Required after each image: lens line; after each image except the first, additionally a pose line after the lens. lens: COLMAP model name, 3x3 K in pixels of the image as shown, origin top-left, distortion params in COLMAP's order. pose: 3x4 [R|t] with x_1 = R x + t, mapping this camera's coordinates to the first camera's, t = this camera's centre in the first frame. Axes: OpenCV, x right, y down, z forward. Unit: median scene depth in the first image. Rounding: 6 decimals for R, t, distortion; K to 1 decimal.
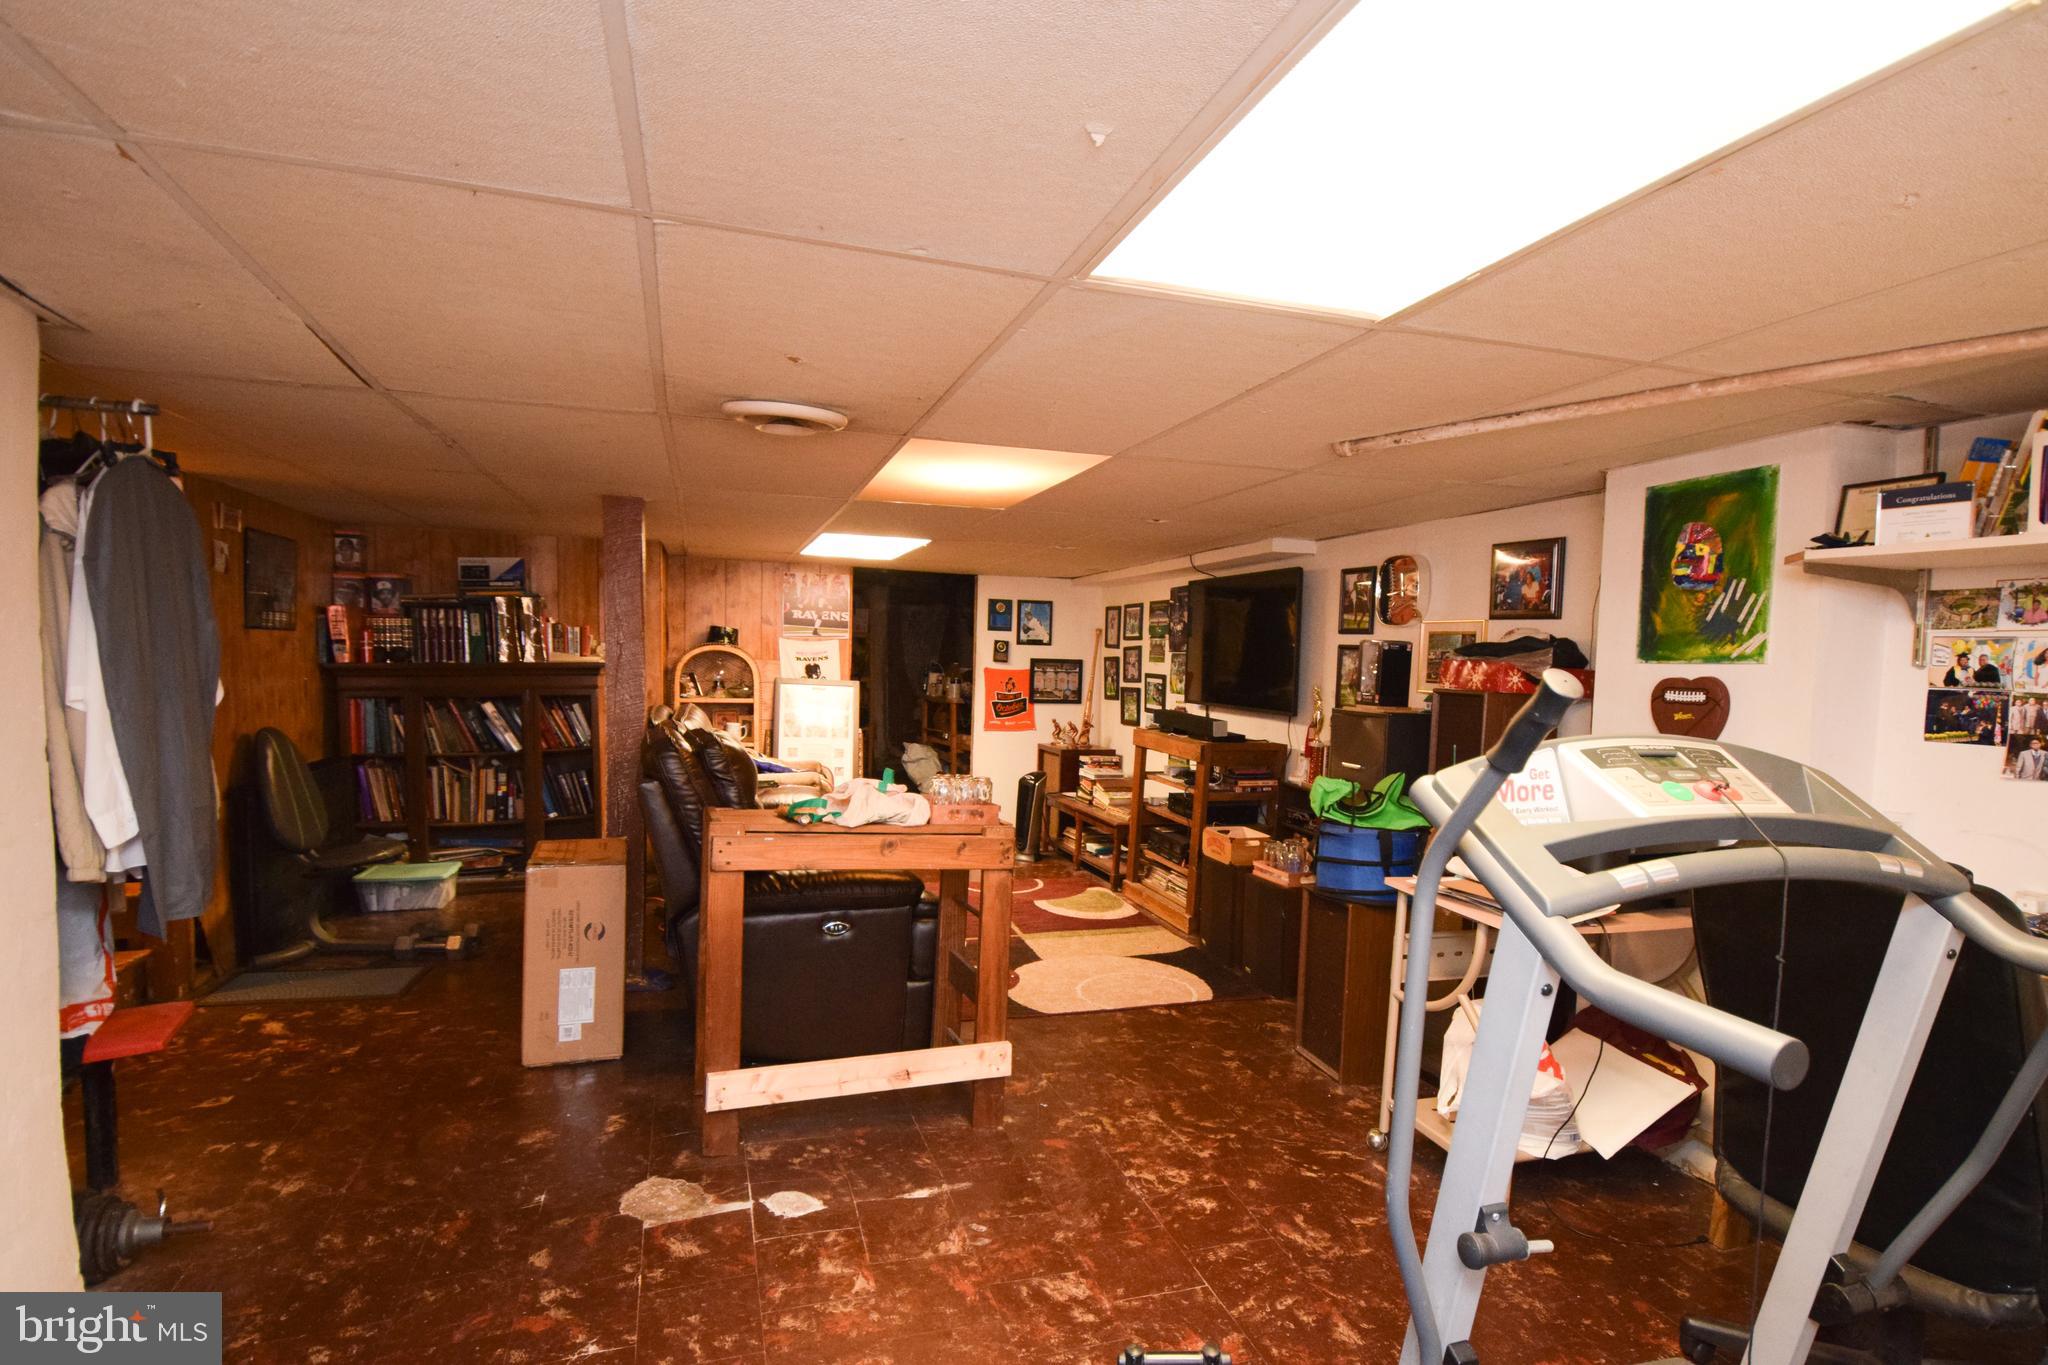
lens RADIAL K [[1061.7, 0, 1038.1], [0, 1061.7, 679.0], [0, 0, 1]] dist [-0.011831, -0.005716]
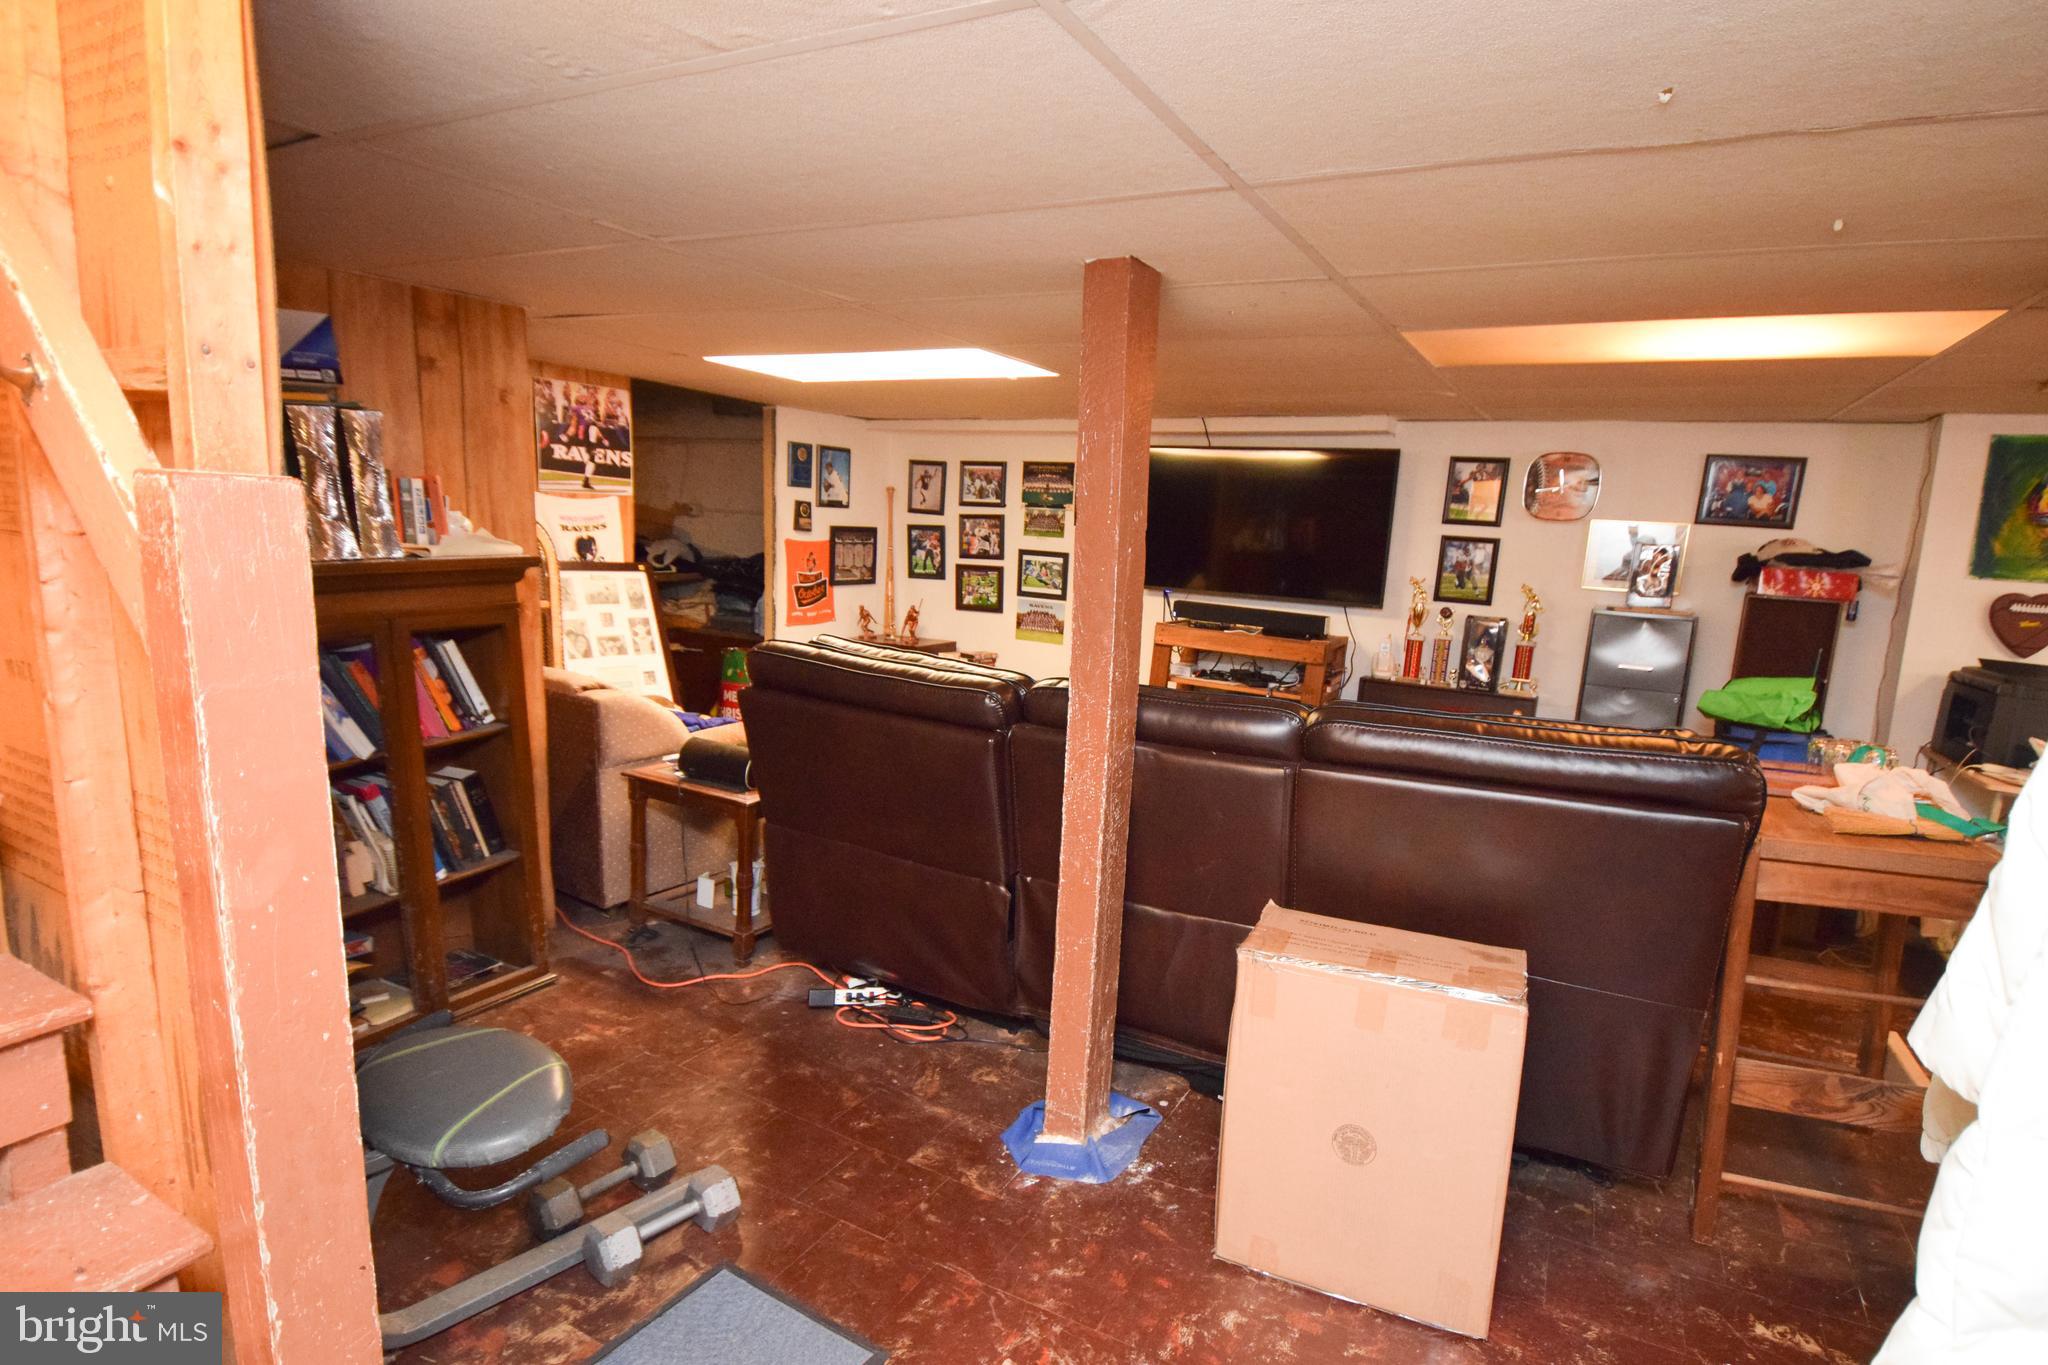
lens RADIAL K [[1061.7, 0, 1029.8], [0, 1061.7, 701.3], [0, 0, 1]] dist [-0.011831, -0.005716]
pose [[0.718506, -0.106740, 0.687281, -0.455727], [-0.015306, 0.985488, 0.169056, -0.027353], [-0.695352, -0.131987, 0.706445, 0.374558]]
